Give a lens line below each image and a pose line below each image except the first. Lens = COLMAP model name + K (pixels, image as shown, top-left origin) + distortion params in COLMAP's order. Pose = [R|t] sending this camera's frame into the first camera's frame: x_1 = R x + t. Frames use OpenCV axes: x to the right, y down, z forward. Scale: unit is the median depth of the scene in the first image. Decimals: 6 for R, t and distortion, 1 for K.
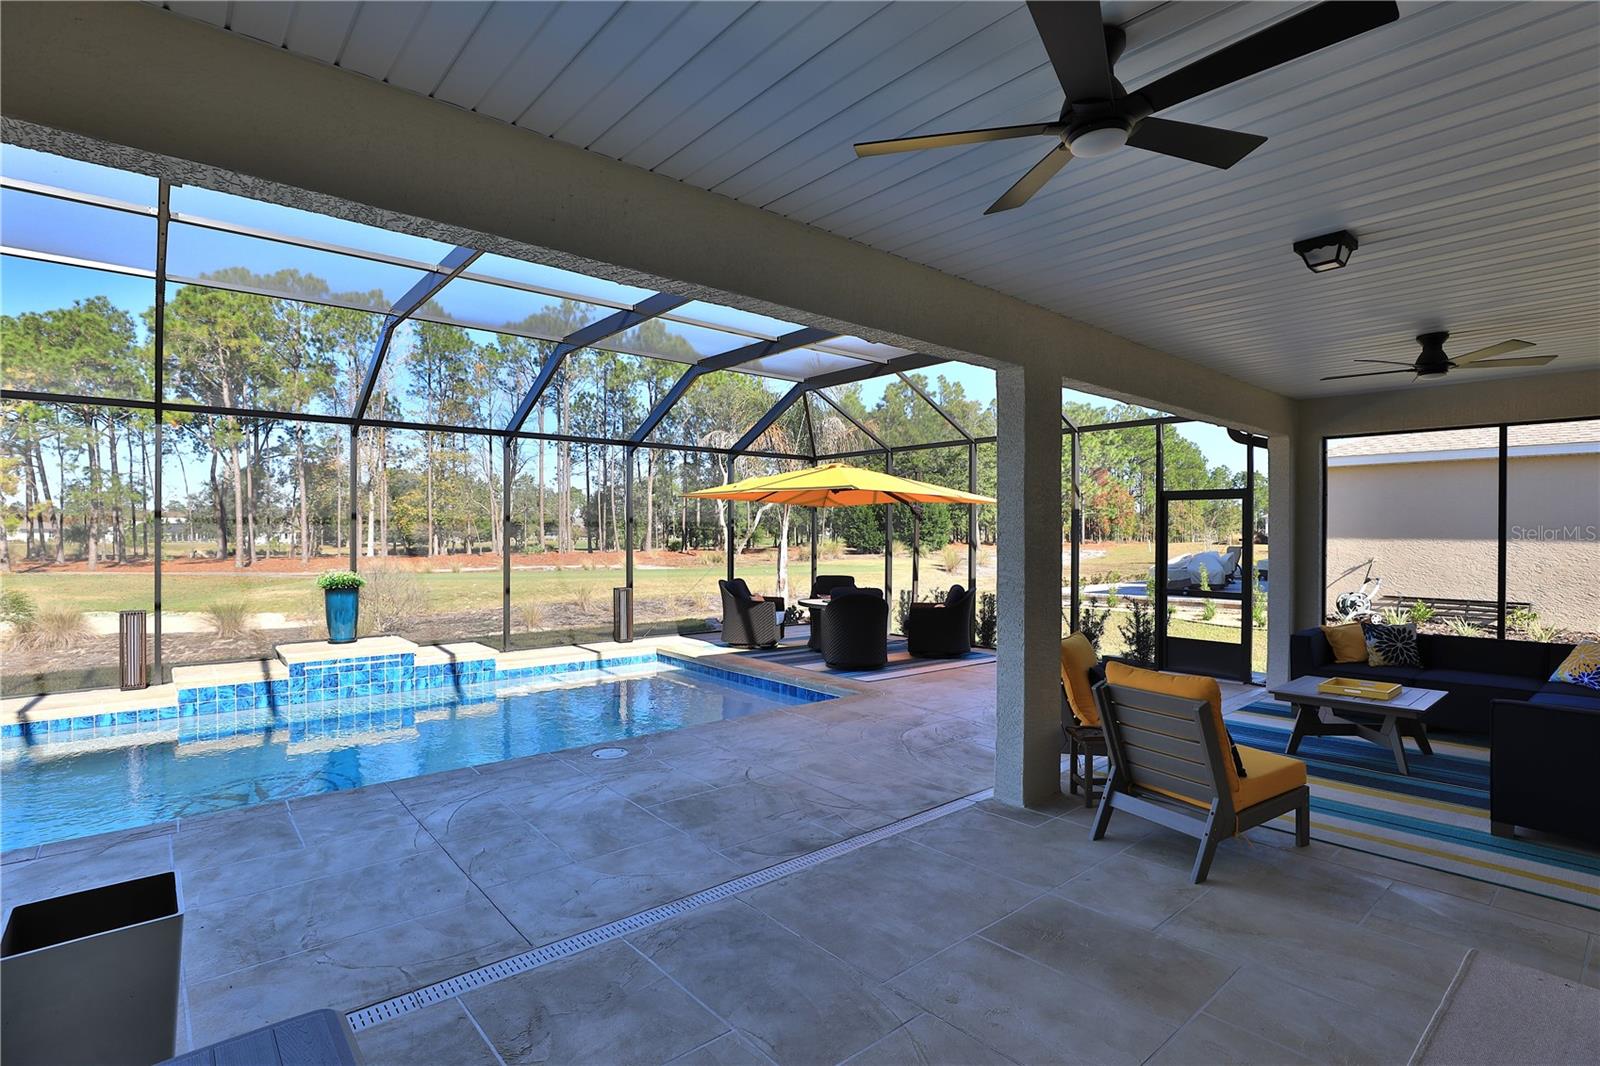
lens RADIAL K [[768.4, 0, 797.3], [0, 768.4, 533.7], [0, 0, 1]] dist [-0.043323, 0.013191]
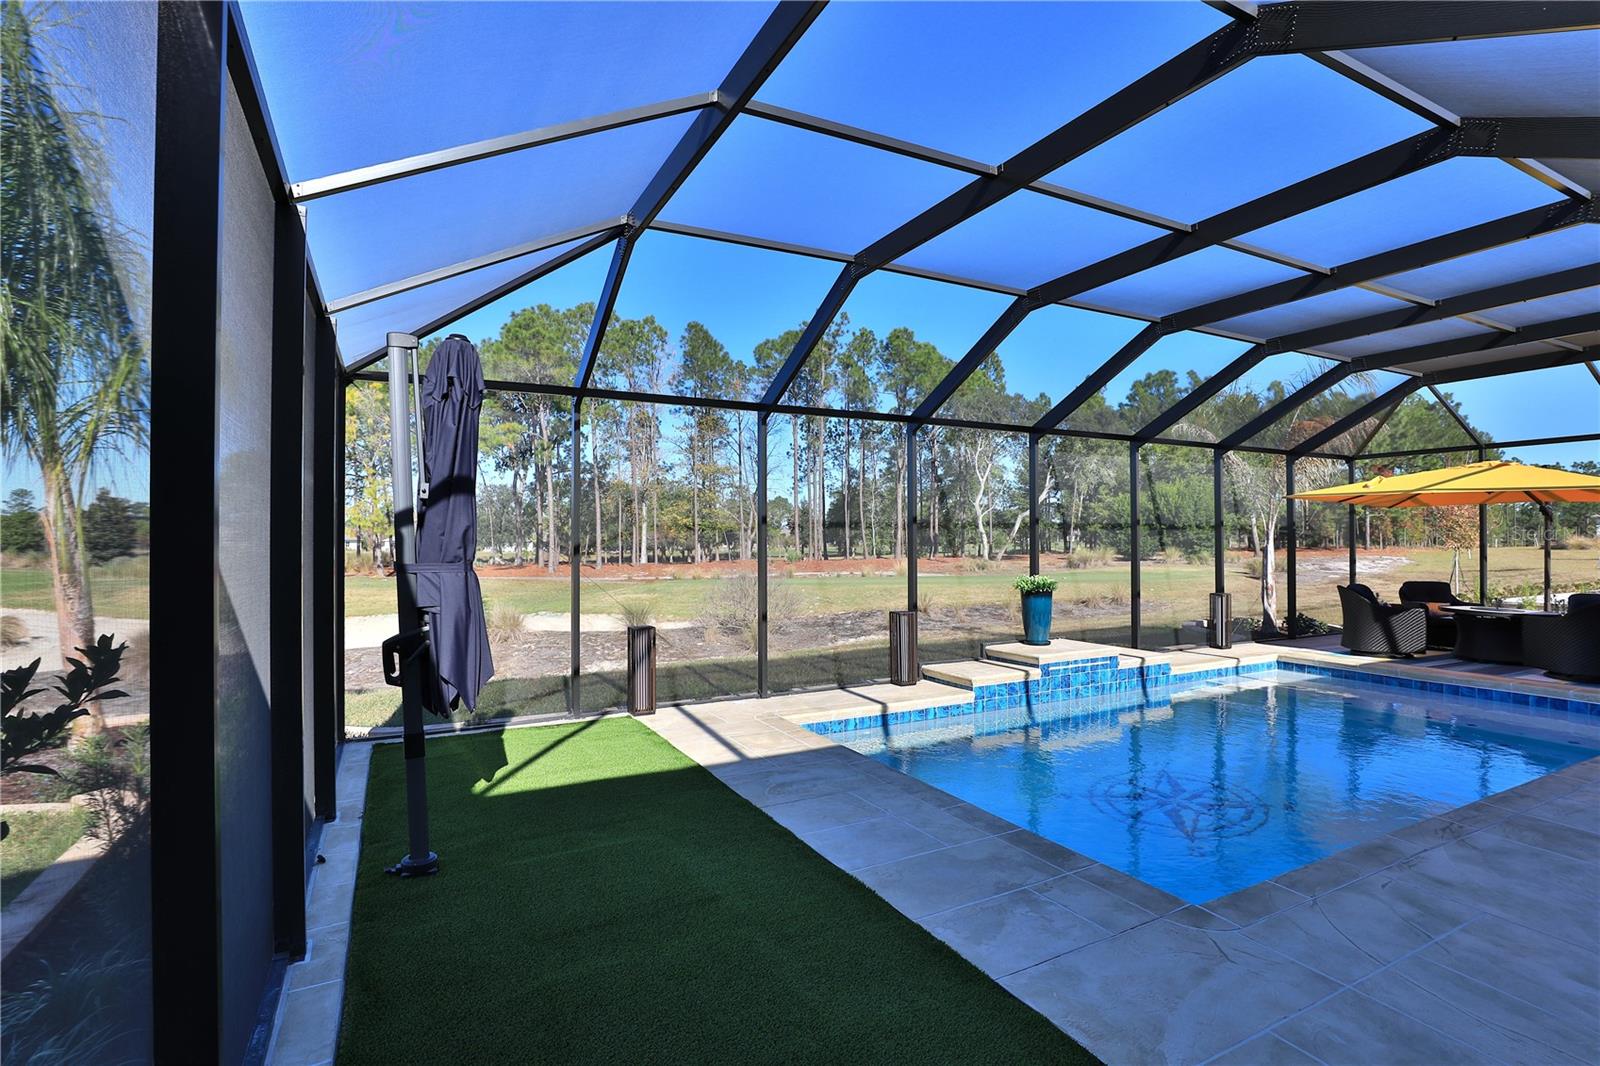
lens RADIAL K [[768.4, 0, 796.7], [0, 768.4, 531.8], [0, 0, 1]] dist [-0.043323, 0.013191]
pose [[0.973913, -0.007884, -0.226787, -0.715819], [0.005214, 0.999910, -0.012369, 0.001647], [0.226864, 0.010864, 0.973866, -0.094586]]
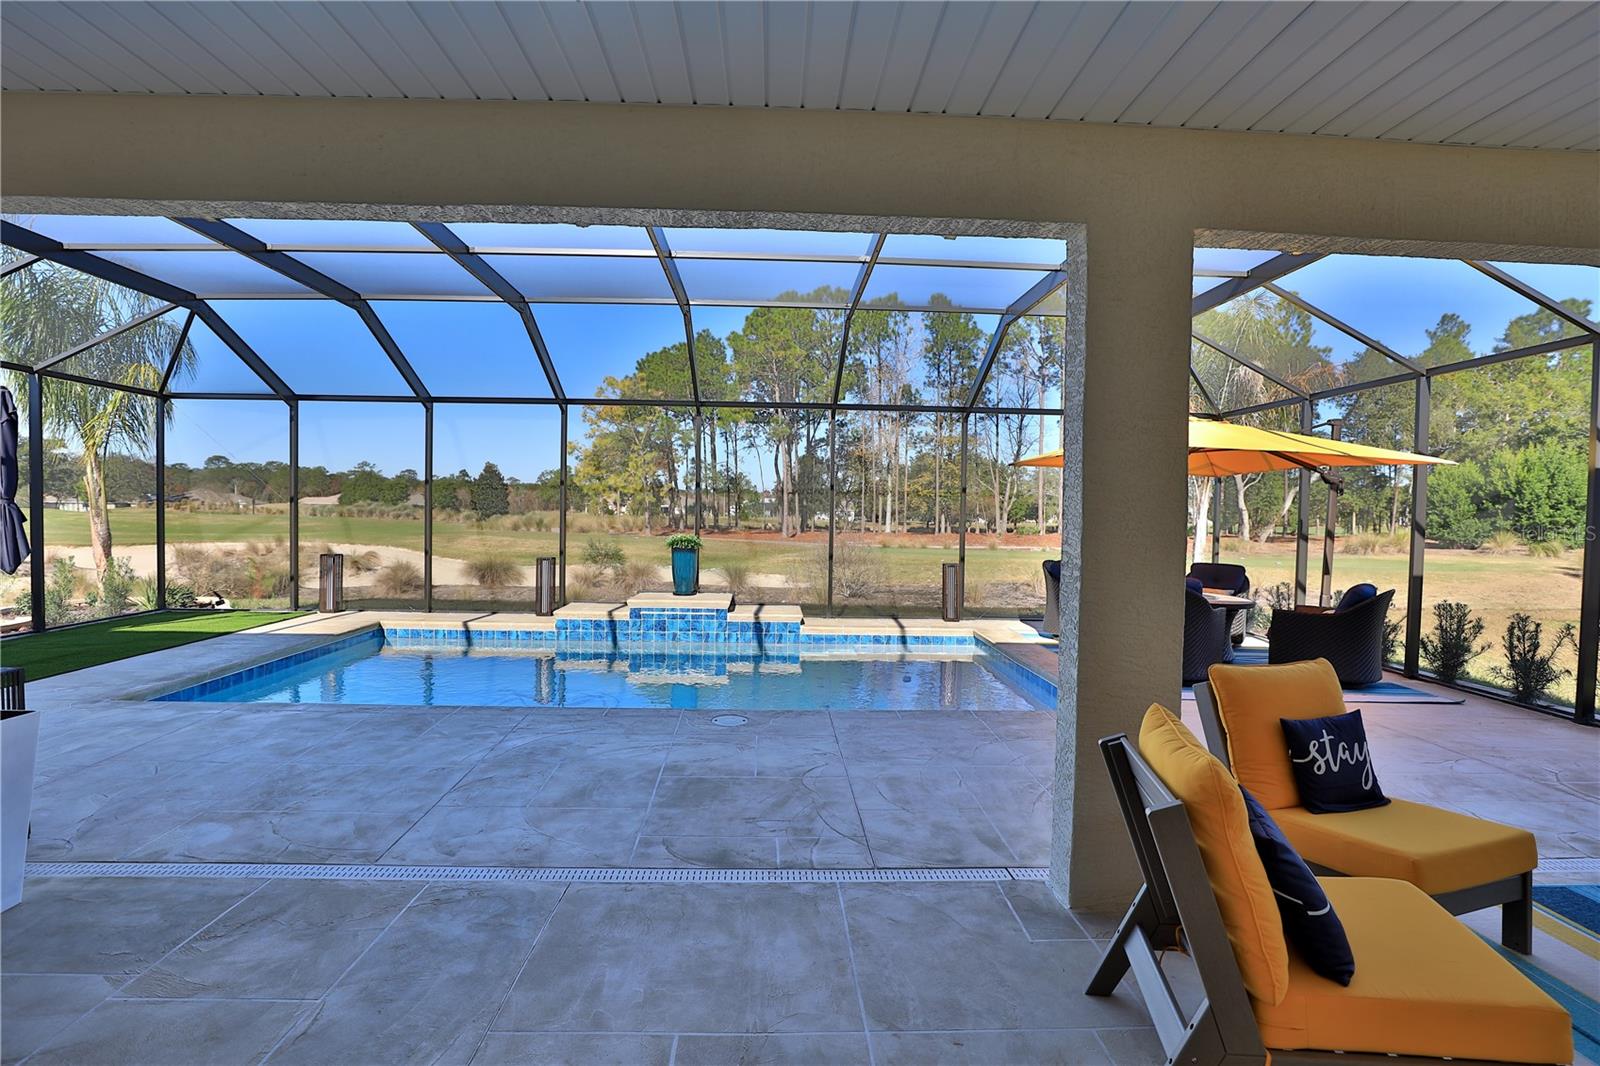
lens RADIAL K [[768.4, 0, 800.0], [0, 768.4, 529.9], [0, 0, 1]] dist [-0.043323, 0.013191]
pose [[0.785046, 0.028358, -0.618788, 0.279803], [-0.017420, 0.999567, 0.023708, 0.013512], [0.619192, -0.007833, 0.785201, 0.193805]]
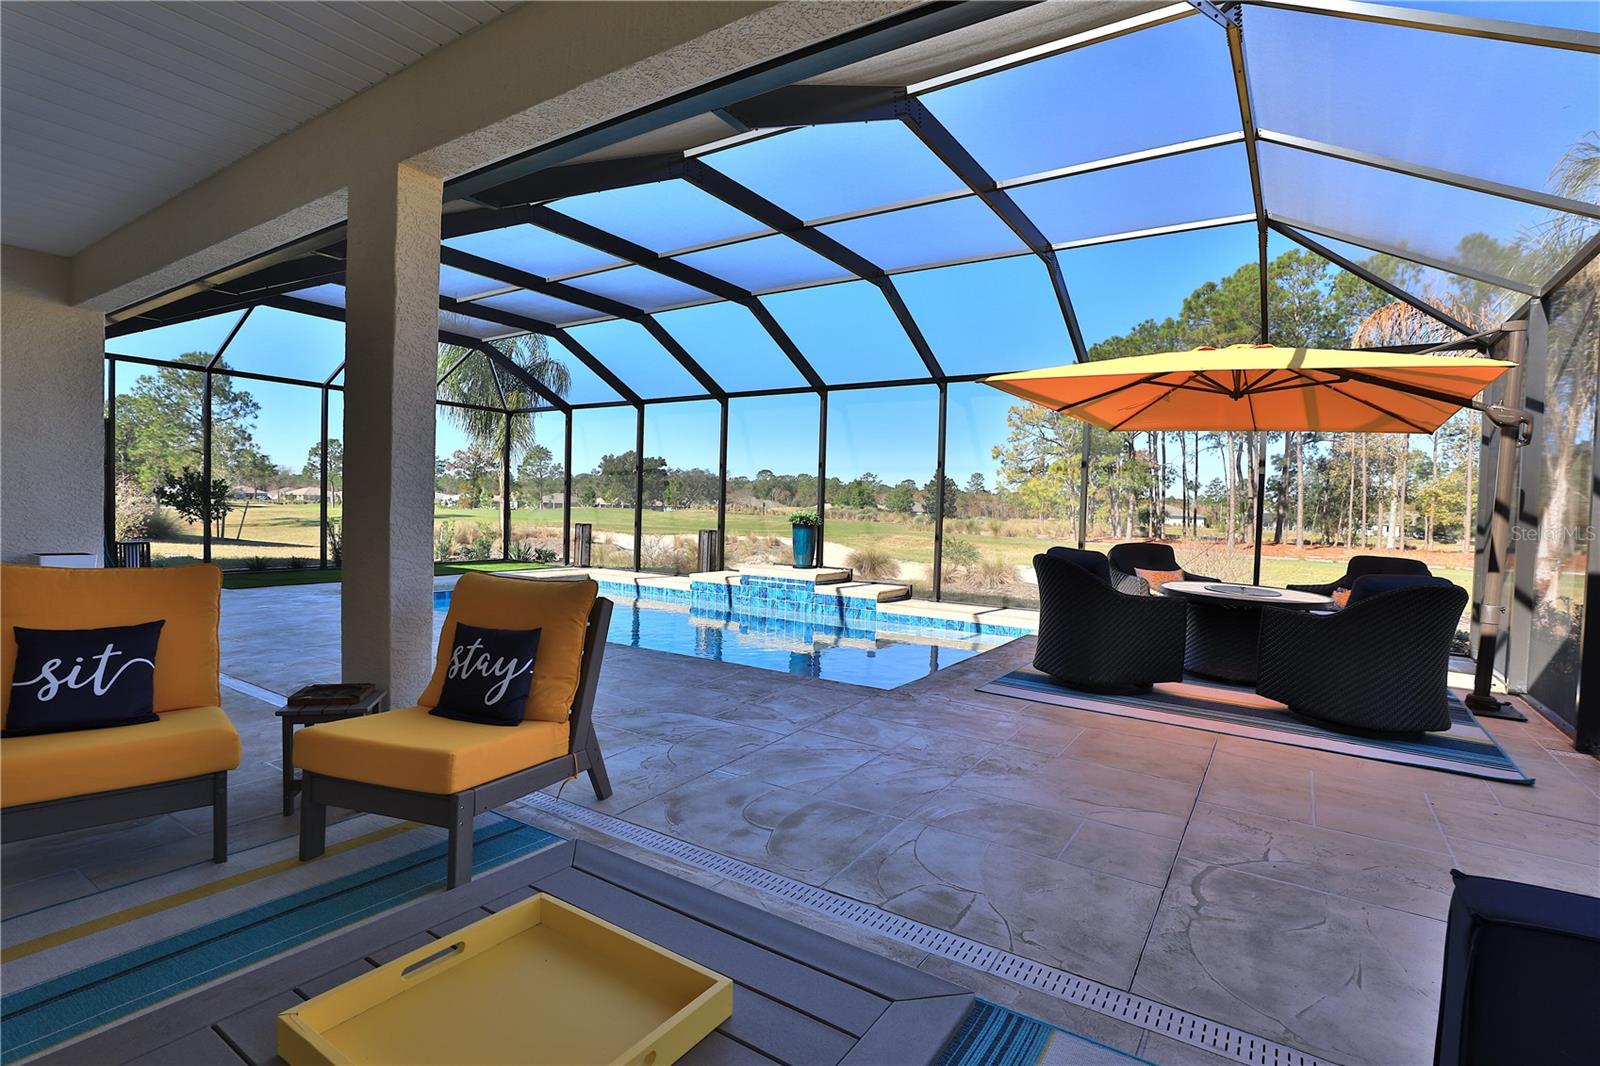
lens RADIAL K [[768.4, 0, 803.6], [0, 768.4, 533.4], [0, 0, 1]] dist [-0.043323, 0.013191]
pose [[0.280082, 0.039257, -0.959173, 0.634900], [-0.031681, 0.998997, 0.031636, 0.049448], [0.959453, 0.021527, 0.281045, 0.677543]]
